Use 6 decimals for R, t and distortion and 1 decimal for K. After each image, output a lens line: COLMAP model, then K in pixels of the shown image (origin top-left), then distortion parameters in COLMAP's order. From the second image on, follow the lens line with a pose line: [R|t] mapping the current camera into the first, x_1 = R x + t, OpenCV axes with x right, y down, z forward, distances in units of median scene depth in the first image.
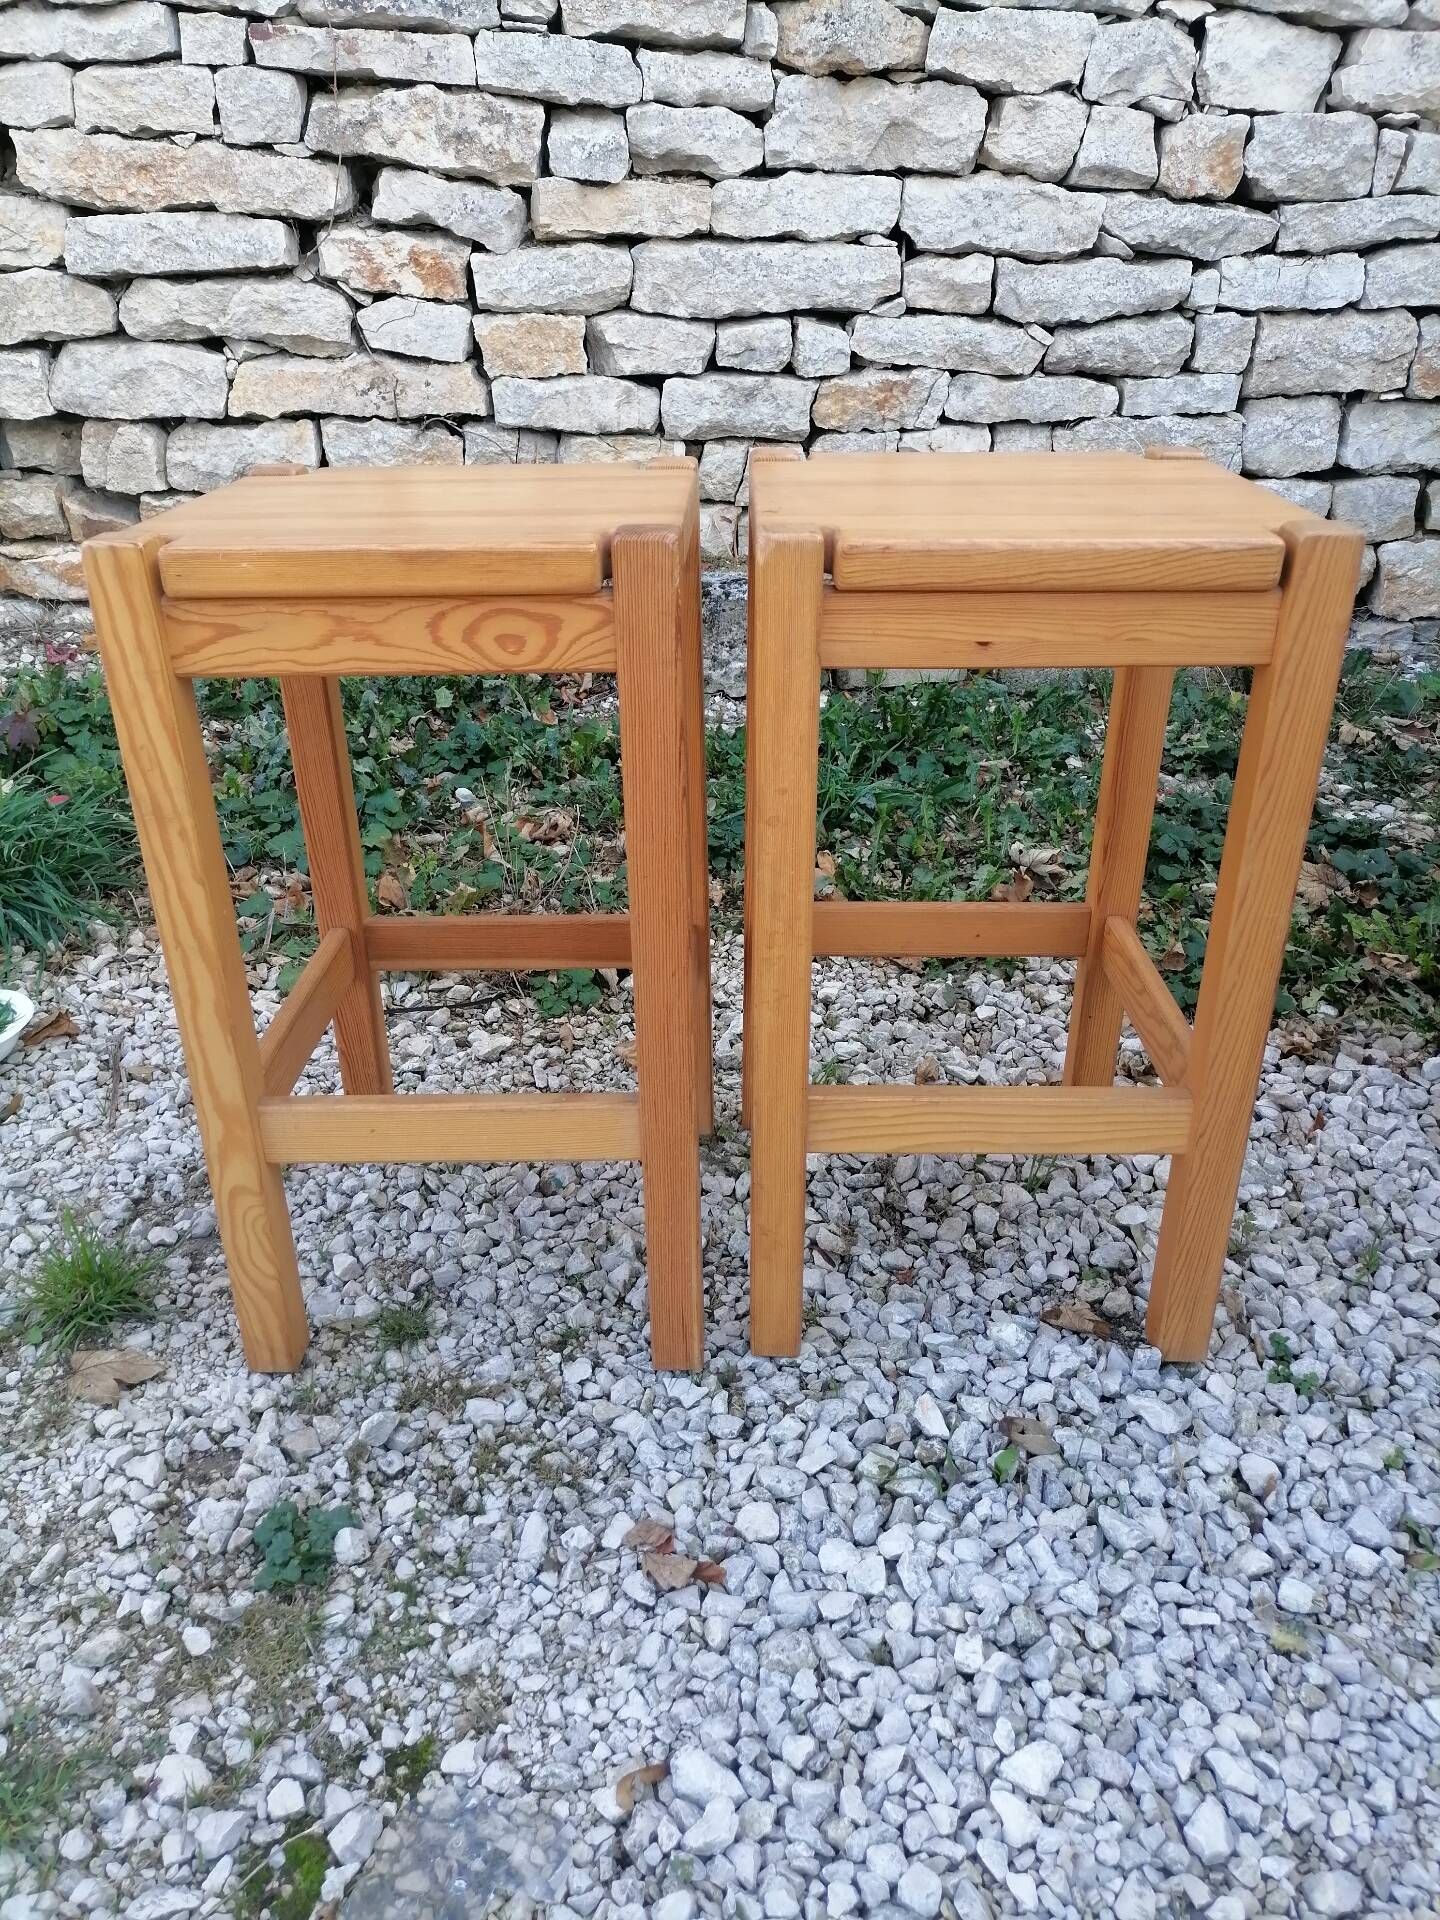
lens RADIAL K [[1438.1, 0, 710.5], [0, 1438.1, 952.6], [0, 0, 1]] dist [0.030779, -0.008841]
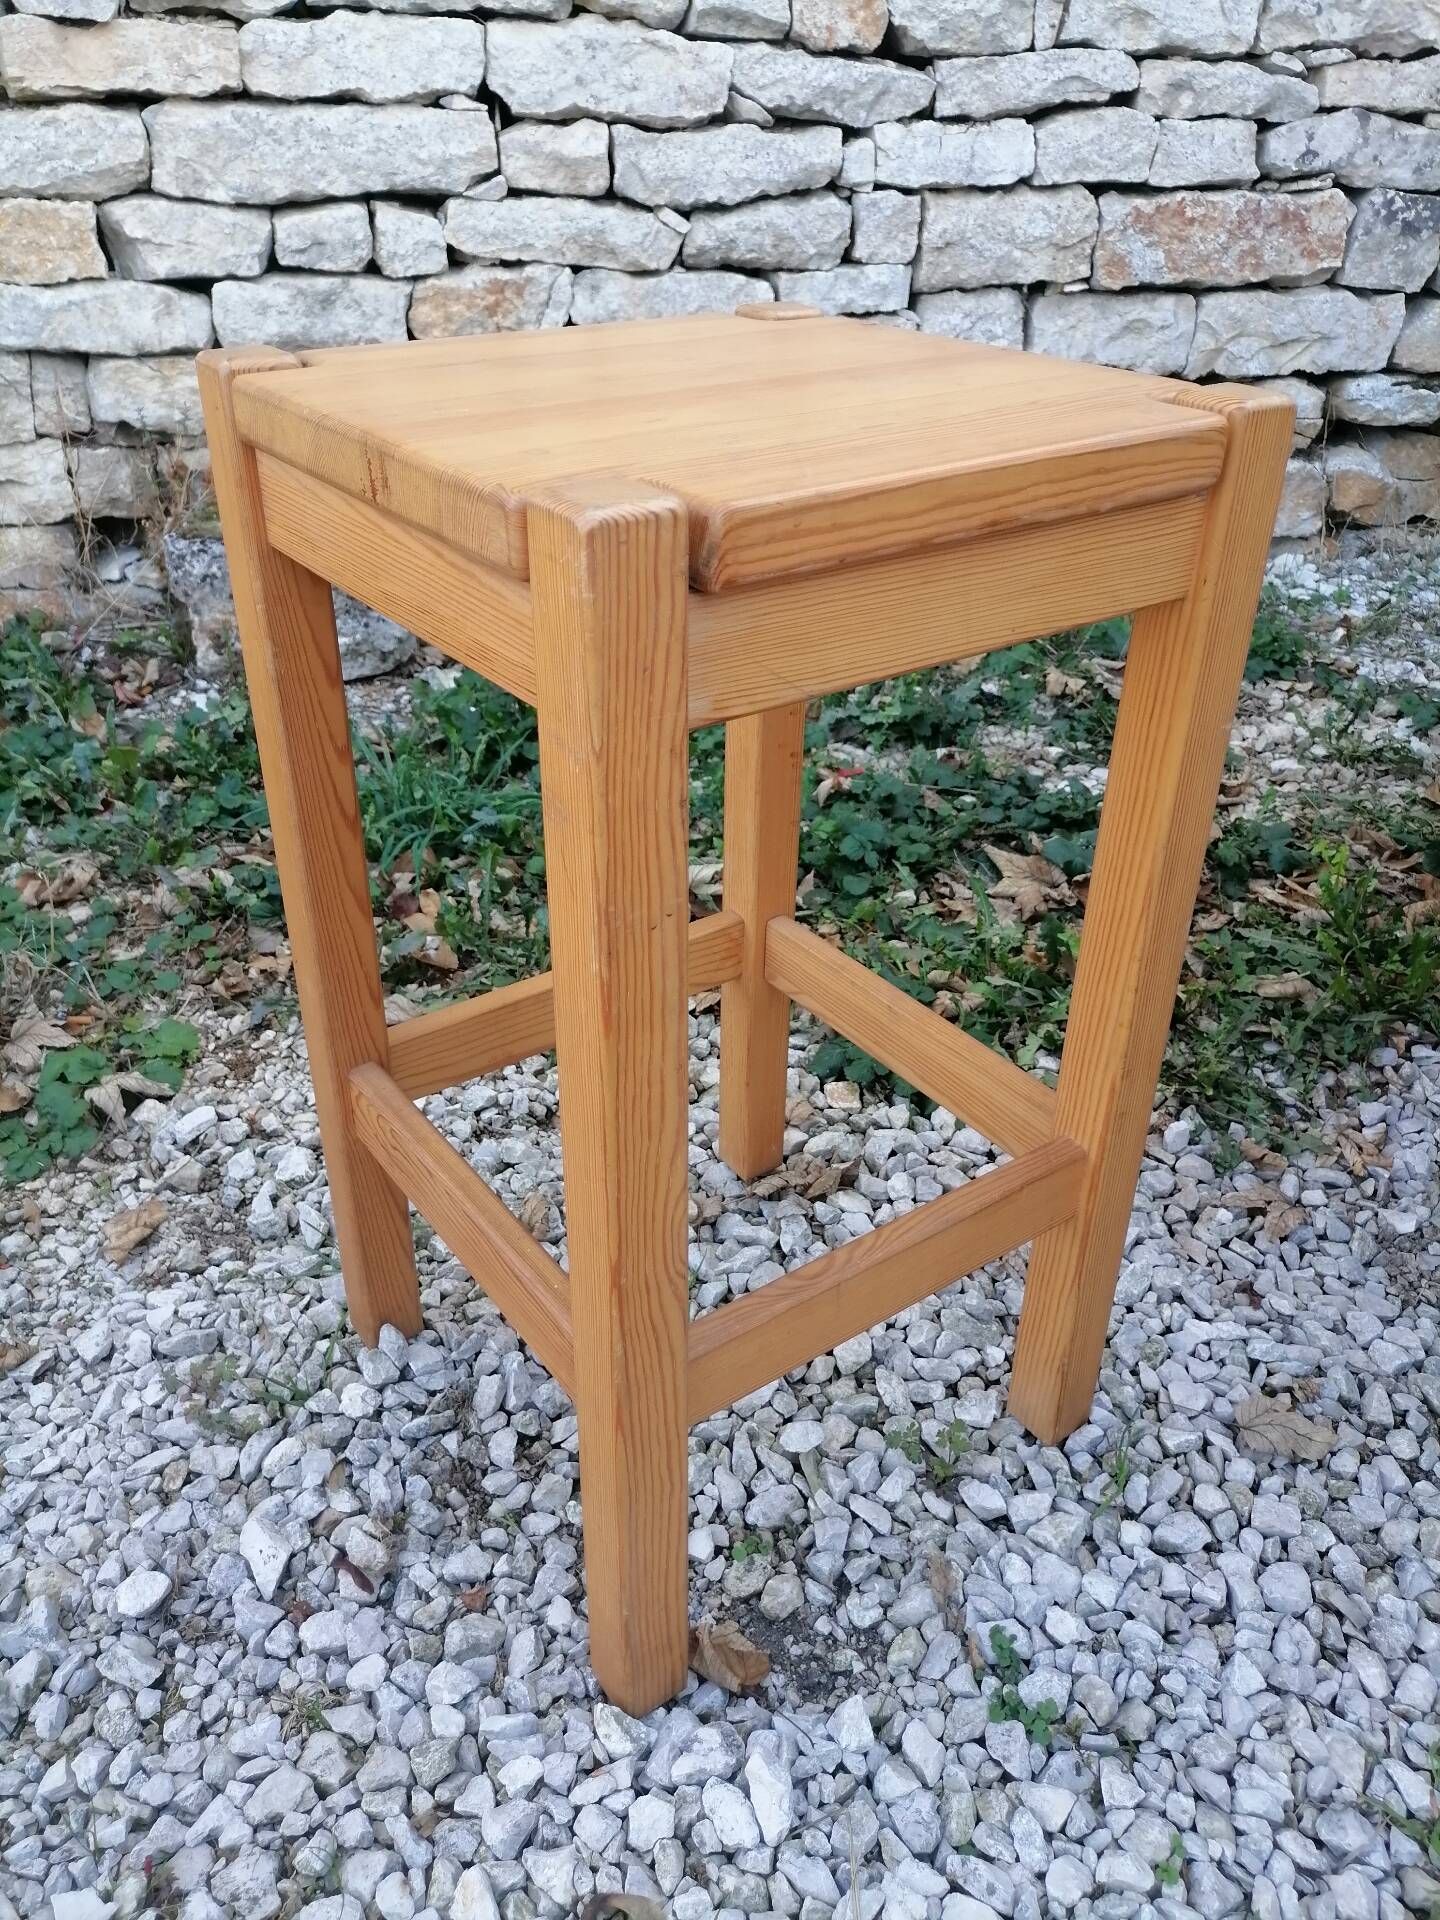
lens RADIAL K [[1443.2, 0, 711.4], [0, 1443.2, 953.9], [0, 0, 1]] dist [0.025329, -0.008122]
pose [[0.983643, -0.094277, 0.153487, 0.156906], [0.087302, 0.994846, 0.051582, -0.092857], [-0.157558, -0.037339, 0.986803, 0.302793]]
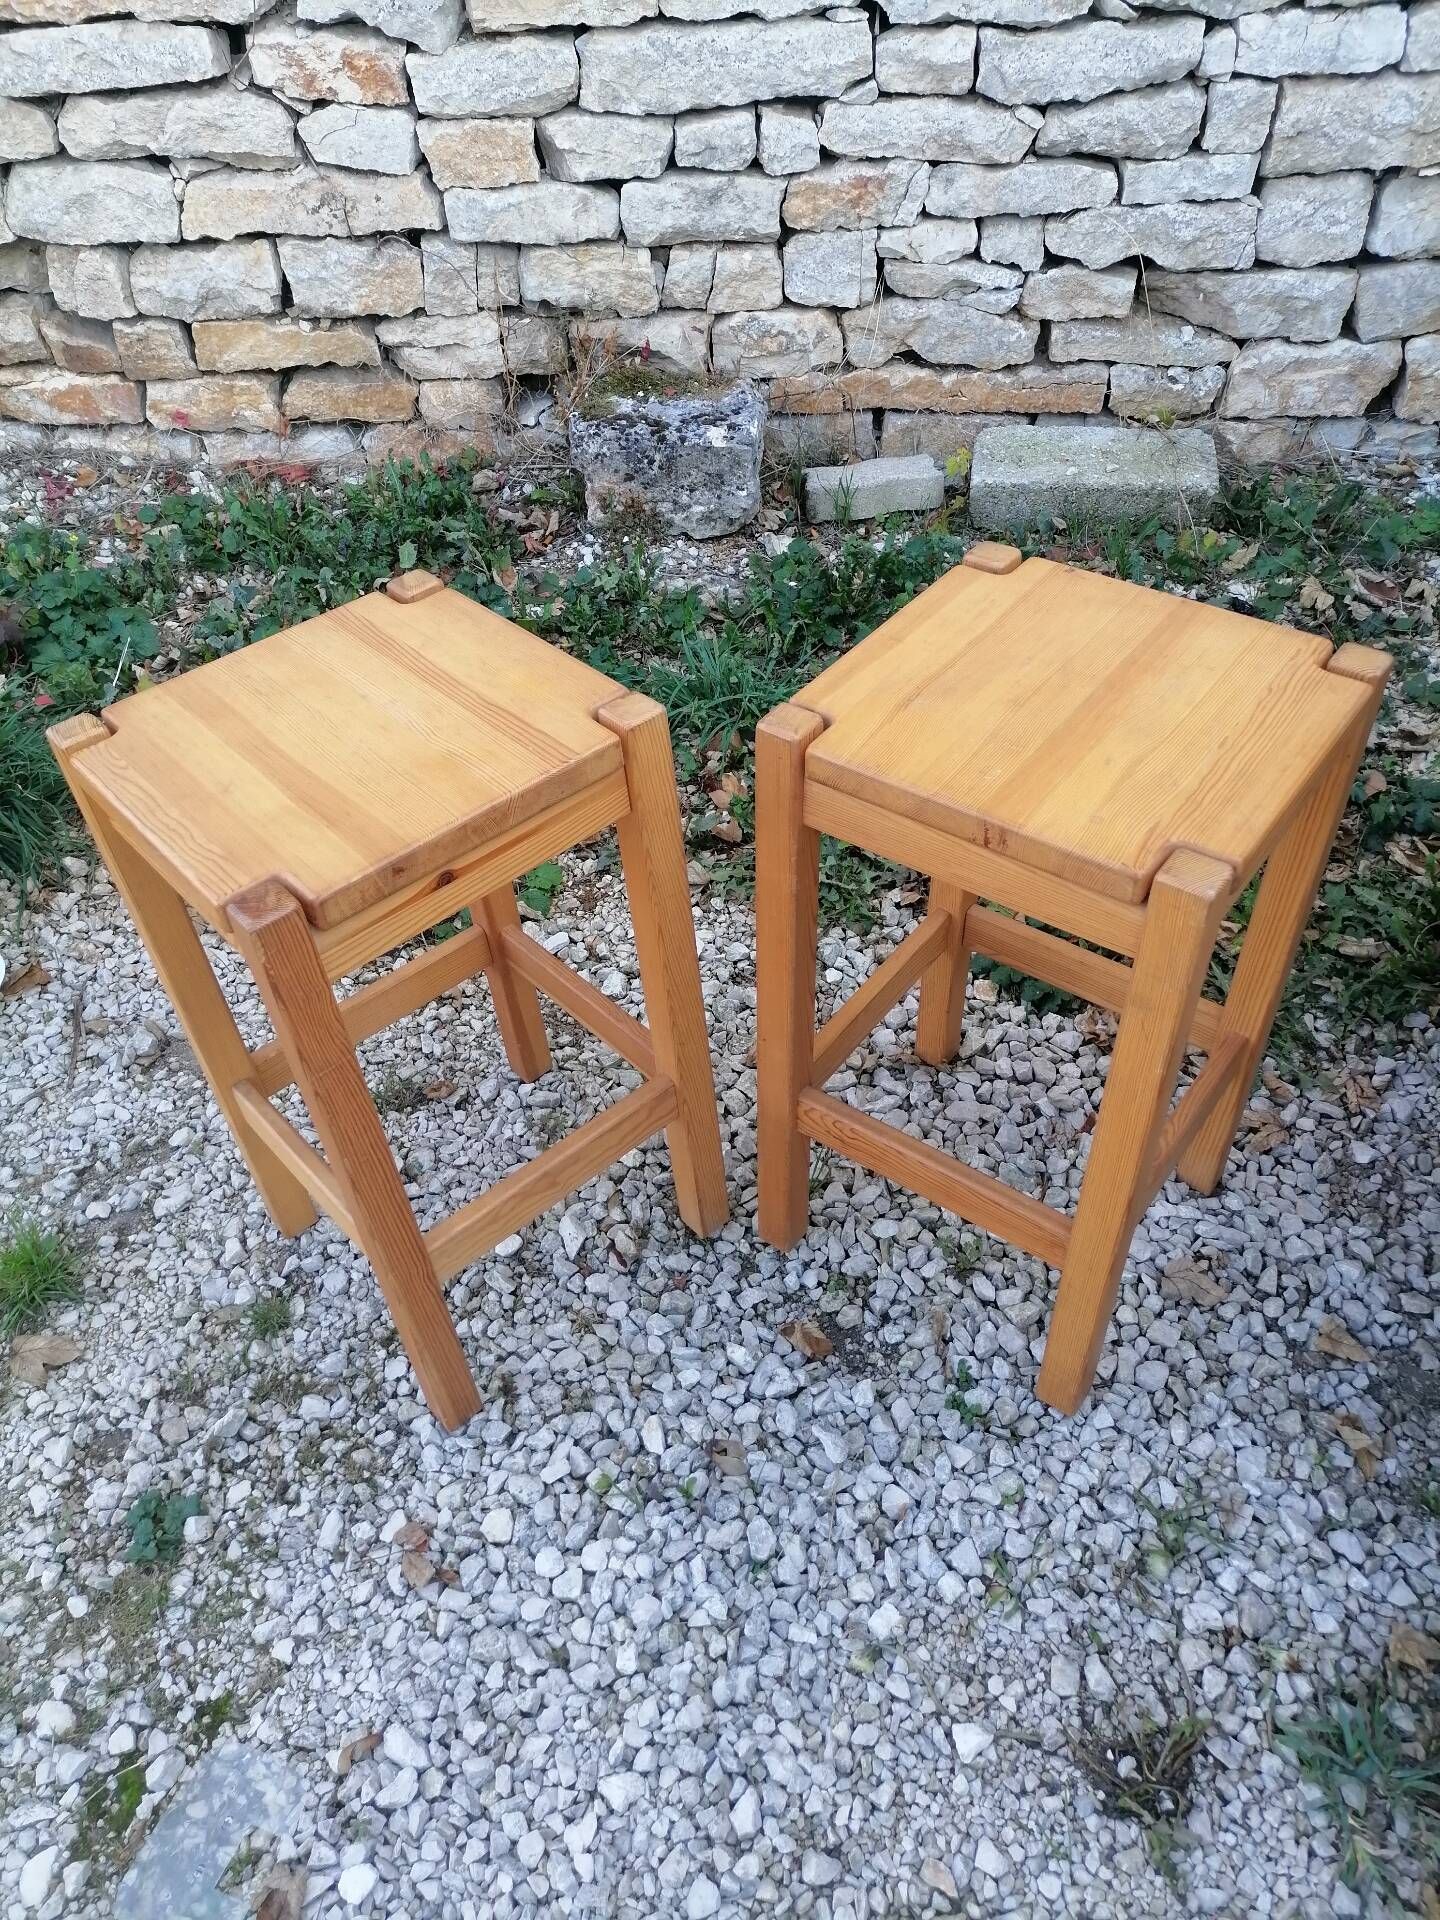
lens RADIAL K [[1429.2, 0, 712.4], [0, 1429.2, 955.0], [0, 0, 1]] dist [0.054431, -0.057080]
pose [[0.994398, 0.019981, -0.103795, 0.262041], [0.010005, 0.959770, 0.280609, -0.348001], [0.105226, -0.280075, 0.954194, -0.059136]]
